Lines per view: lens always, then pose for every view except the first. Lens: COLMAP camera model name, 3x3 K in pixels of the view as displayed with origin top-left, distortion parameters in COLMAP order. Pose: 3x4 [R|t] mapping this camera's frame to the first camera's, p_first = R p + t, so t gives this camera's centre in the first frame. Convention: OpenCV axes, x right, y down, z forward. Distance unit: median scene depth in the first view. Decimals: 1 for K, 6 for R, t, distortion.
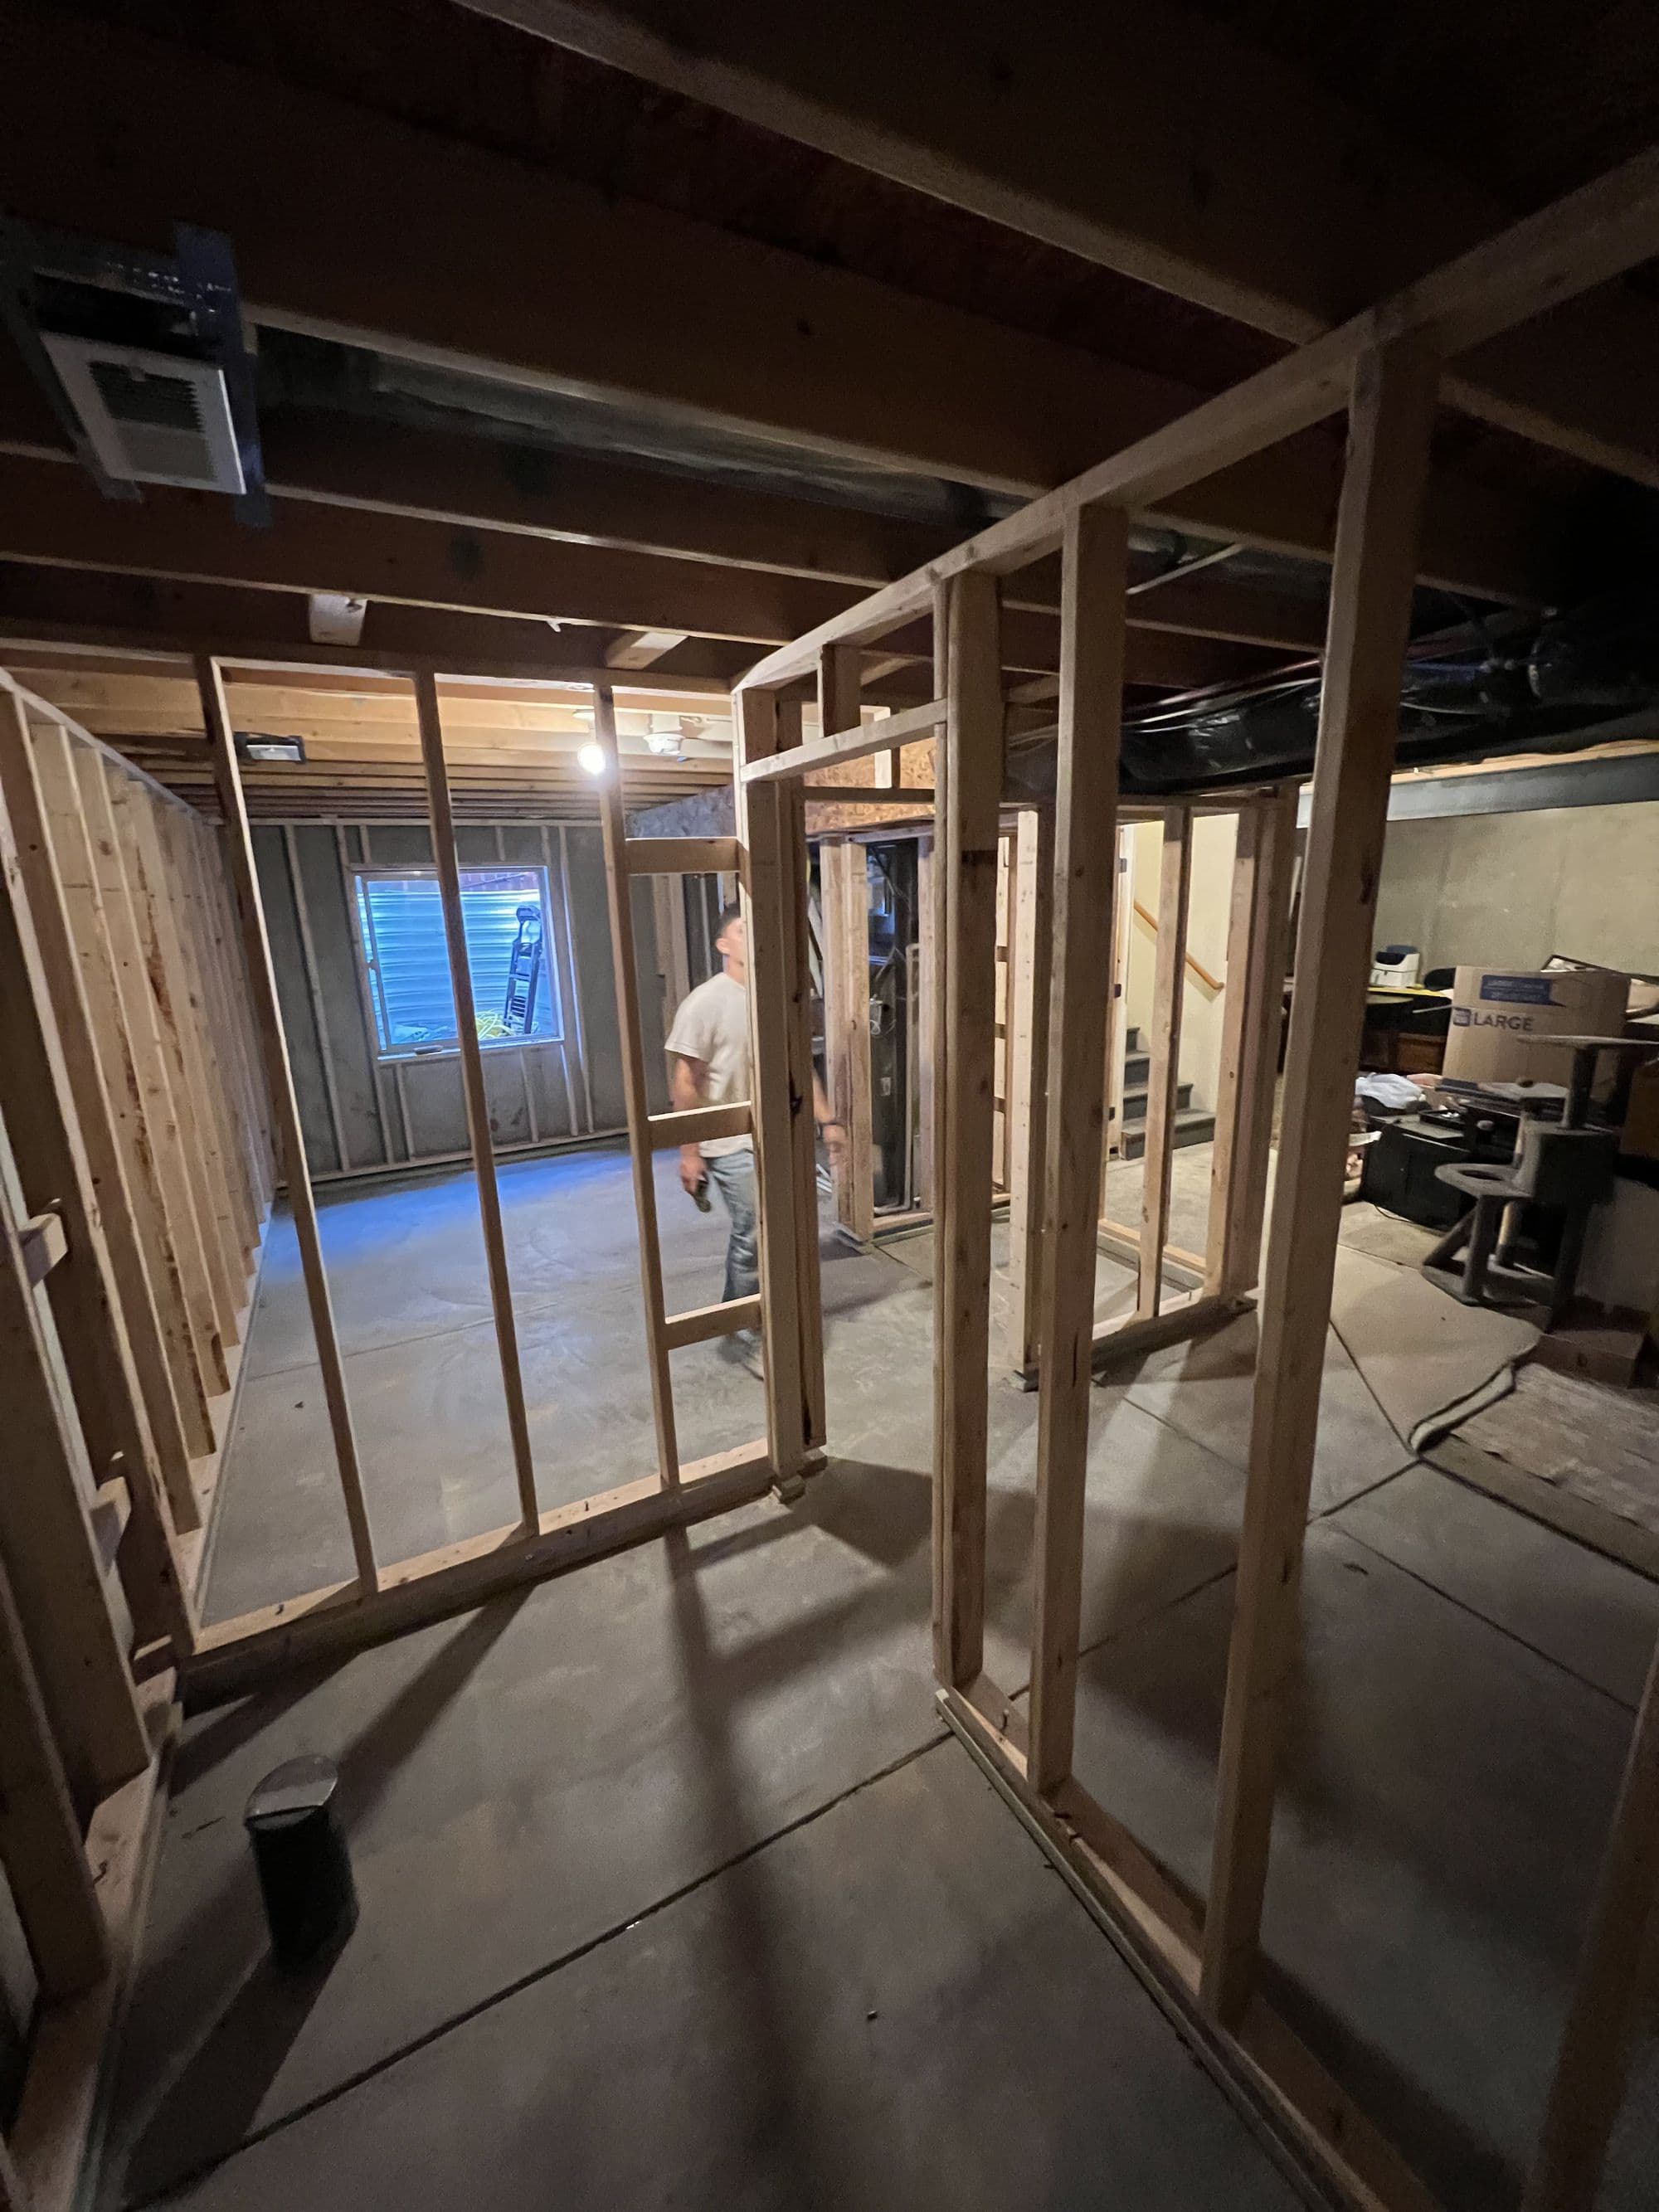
lens RADIAL K [[869.5, 0, 831.2], [0, 869.5, 1104.8], [0, 0, 1]] dist [-0.002911, 0.000026]
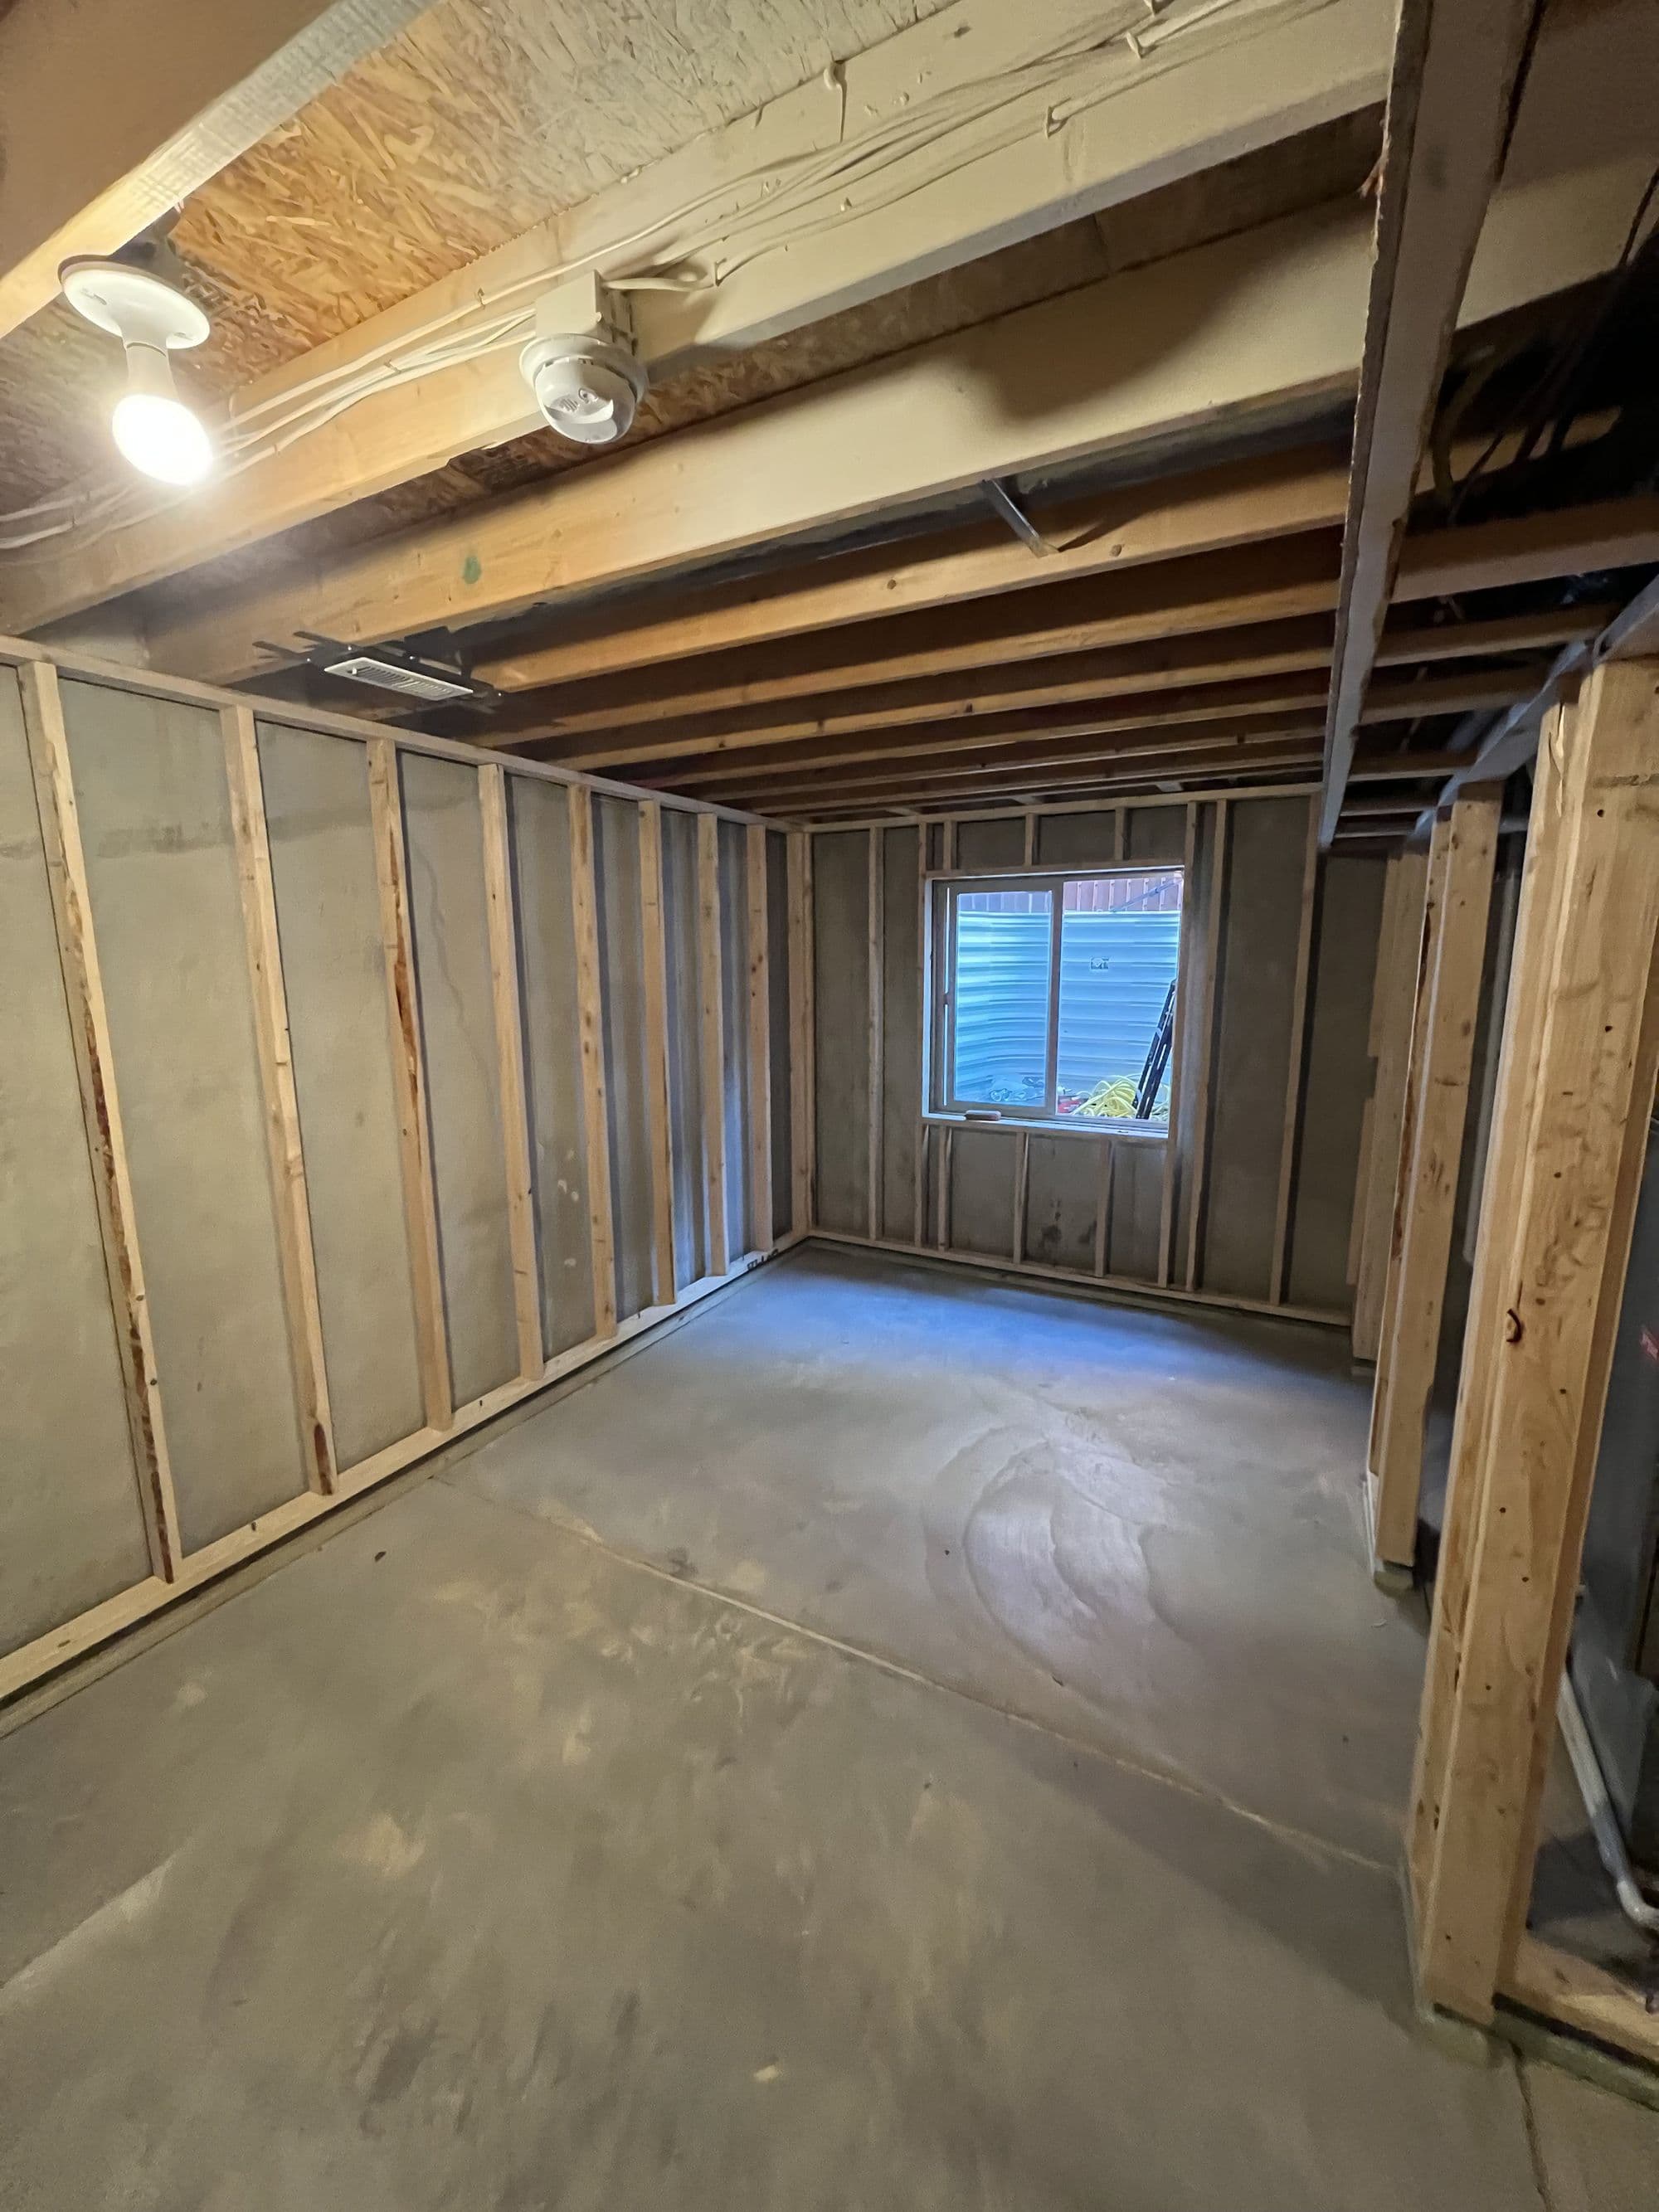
lens RADIAL K [[869.5, 0, 825.8], [0, 869.5, 1095.0], [0, 0, 1]] dist [-0.002911, 0.000026]
pose [[0.550420, 0.163047, -0.818812, 0.181633], [-0.206302, 0.976893, 0.055846, -0.225257], [0.808998, 0.138183, 0.571339, 1.085237]]
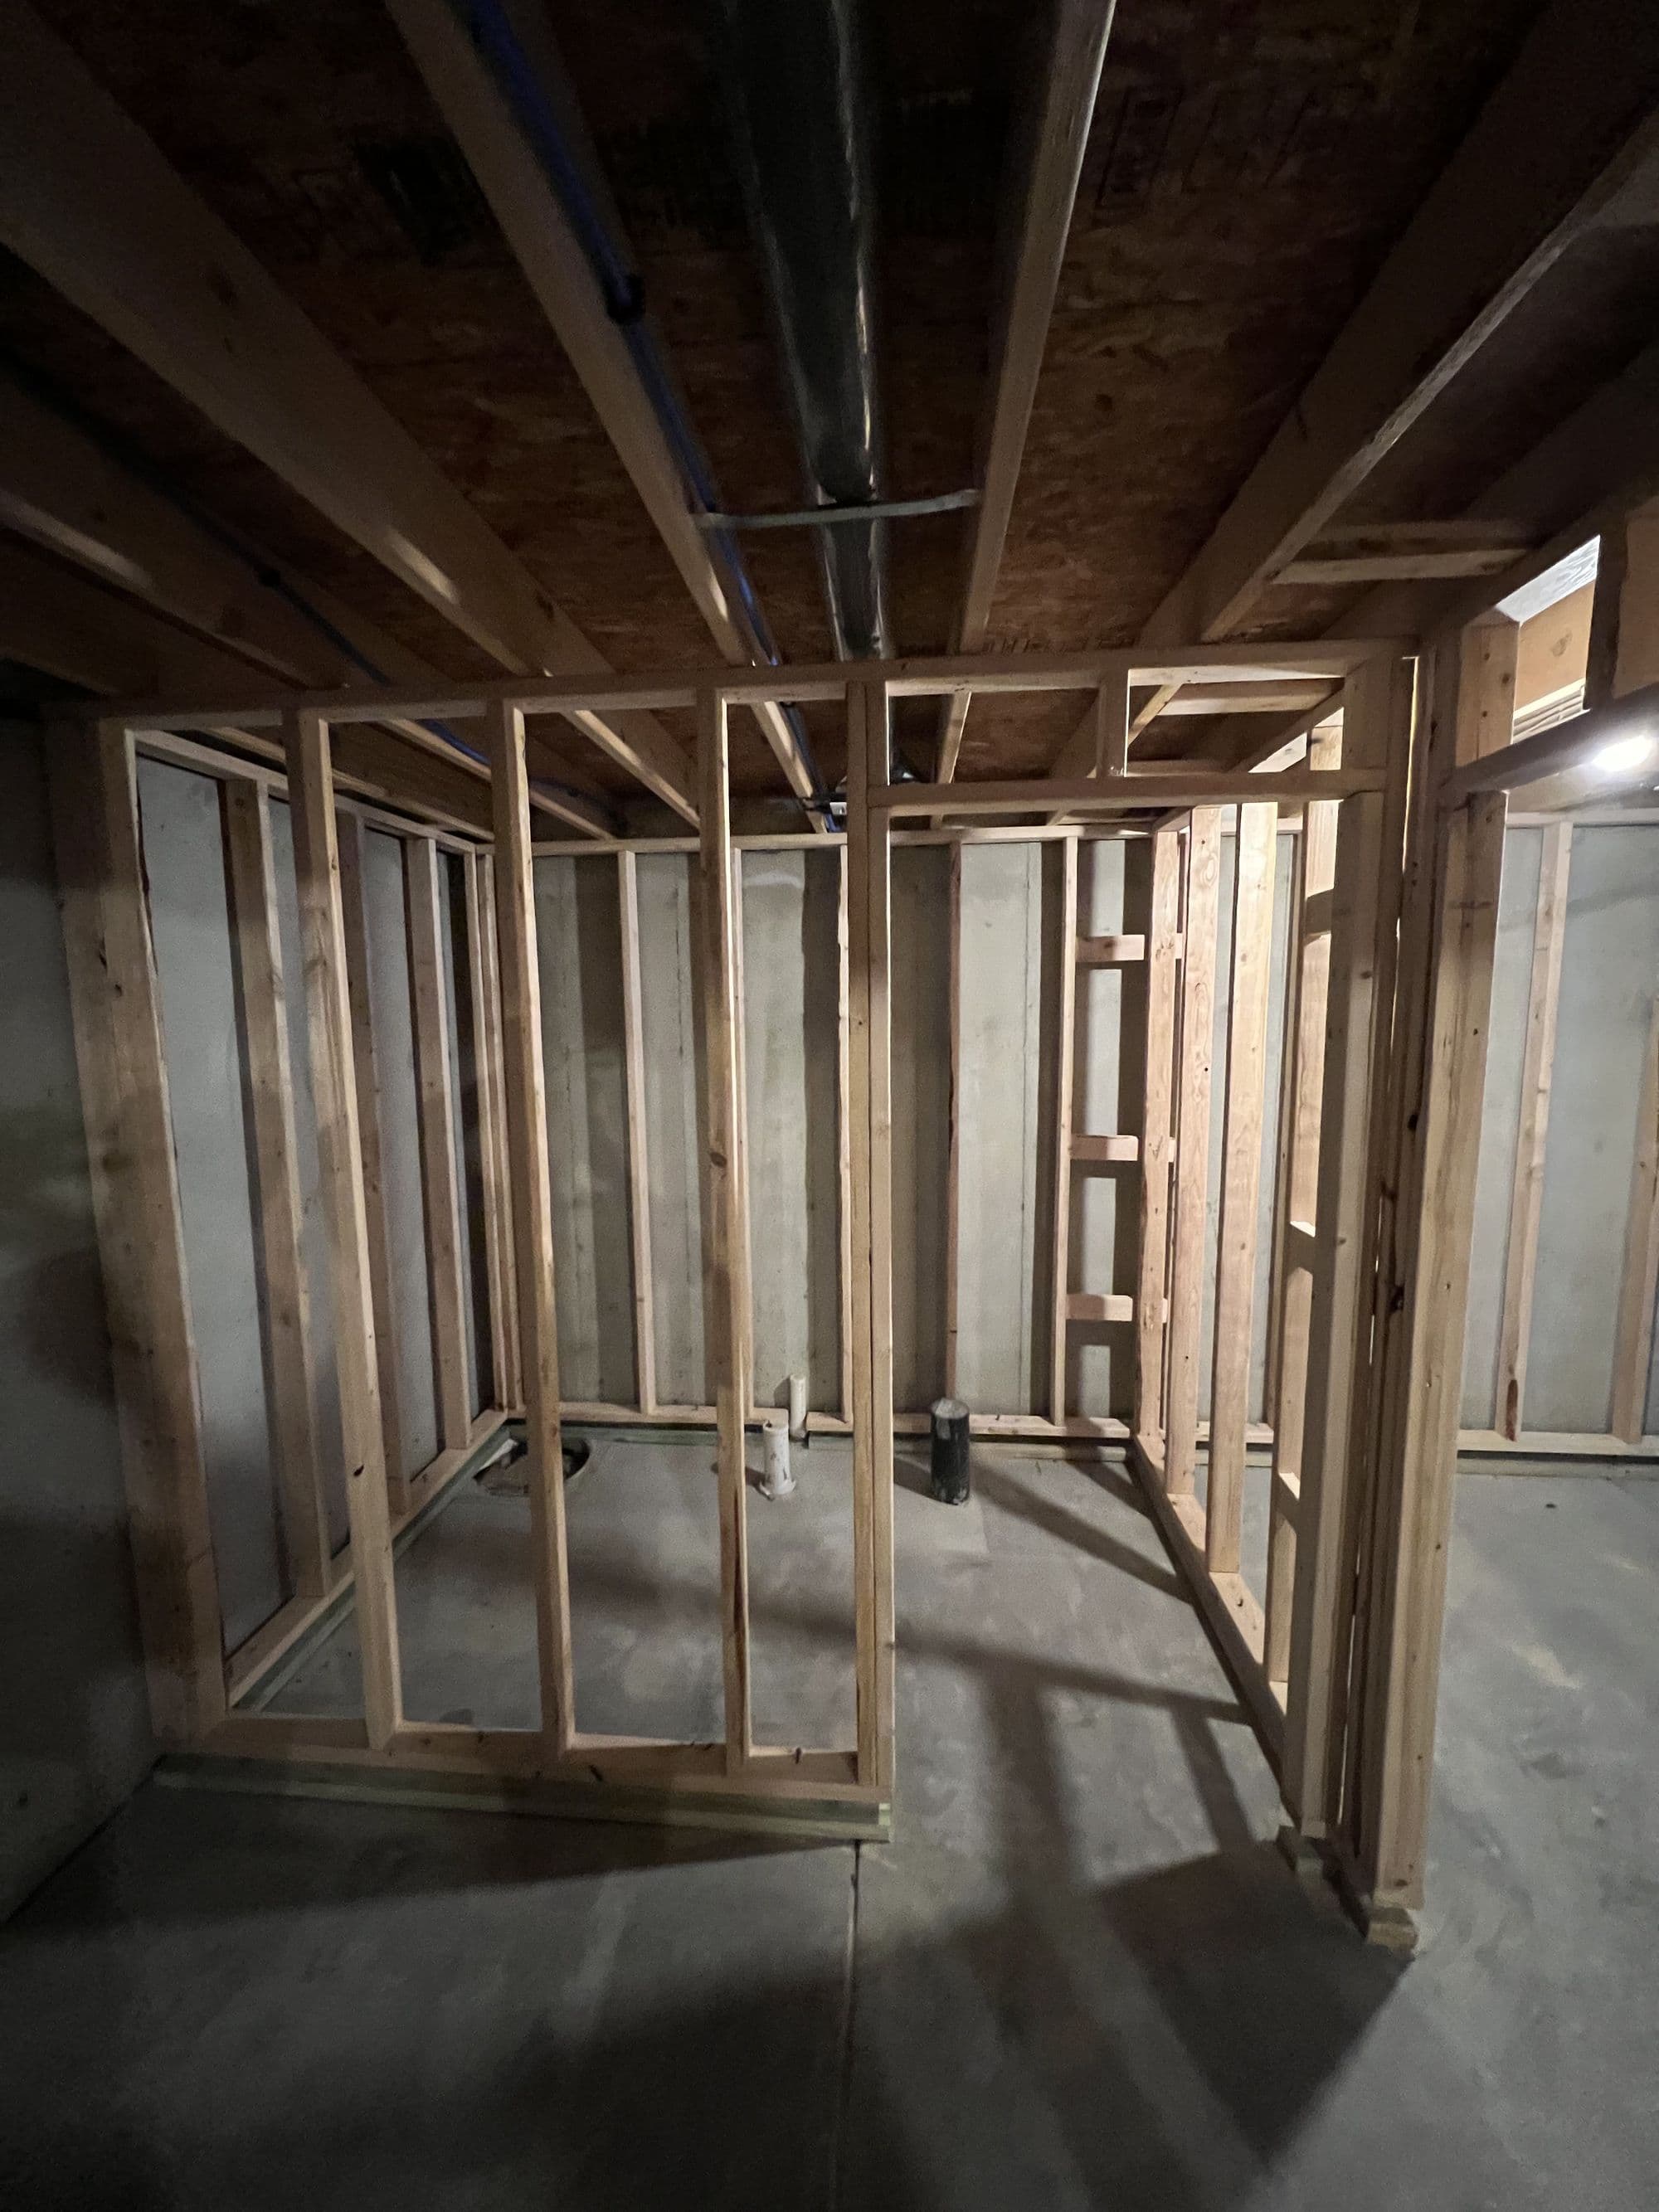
lens RADIAL K [[869.5, 0, 820.8], [0, 869.5, 1102.1], [0, 0, 1]] dist [-0.002911, 0.000026]
pose [[-0.560270, 0.123721, -0.819018, 0.661796], [-0.173247, 0.949409, 0.261932, -0.212270], [0.809989, 0.288645, -0.510491, 0.942299]]
